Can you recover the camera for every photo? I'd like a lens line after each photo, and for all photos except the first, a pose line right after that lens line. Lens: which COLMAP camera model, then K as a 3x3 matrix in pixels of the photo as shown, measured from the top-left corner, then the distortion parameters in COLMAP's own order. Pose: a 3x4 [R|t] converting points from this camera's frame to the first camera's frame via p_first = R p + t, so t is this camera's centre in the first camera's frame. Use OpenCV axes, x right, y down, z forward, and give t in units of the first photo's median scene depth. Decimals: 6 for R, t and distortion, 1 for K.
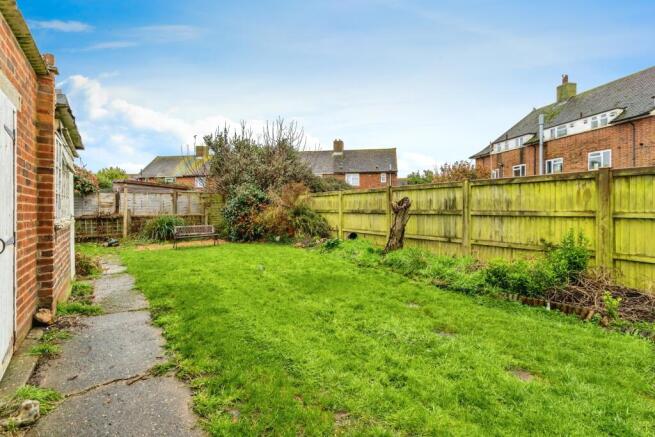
lens RADIAL K [[298.8, 0, 327.7], [0, 298.8, 213.6], [0, 0, 1]] dist [-0.003393, -0.000208]
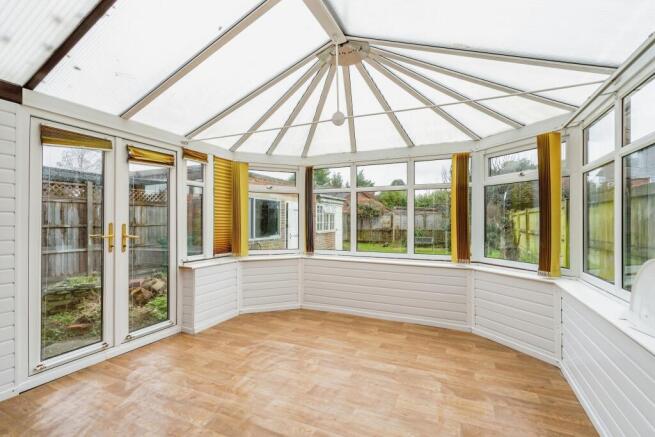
lens RADIAL K [[298.8, 0, 328.0], [0, 298.8, 220.7], [0, 0, 1]] dist [-0.003393, -0.000208]
pose [[0.477915, -0.010510, -0.878343, 1.190974], [-0.007718, 0.999840, -0.016163, -0.021005], [0.878372, 0.014504, 0.477757, -0.208235]]
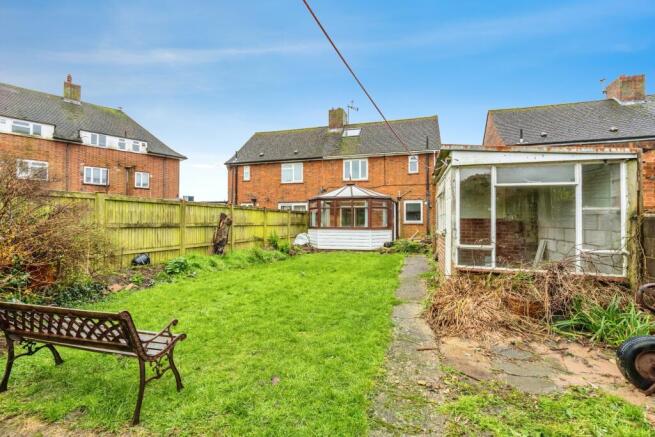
lens RADIAL K [[298.8, 0, 327.8], [0, 298.8, 219.7], [0, 0, 1]] dist [-0.003393, -0.000208]
pose [[-0.618449, 0.001757, 0.785823, -0.785152], [0.006300, 0.999976, 0.002722, -0.020996], [-0.785800, 0.006634, -0.618445, 1.079241]]
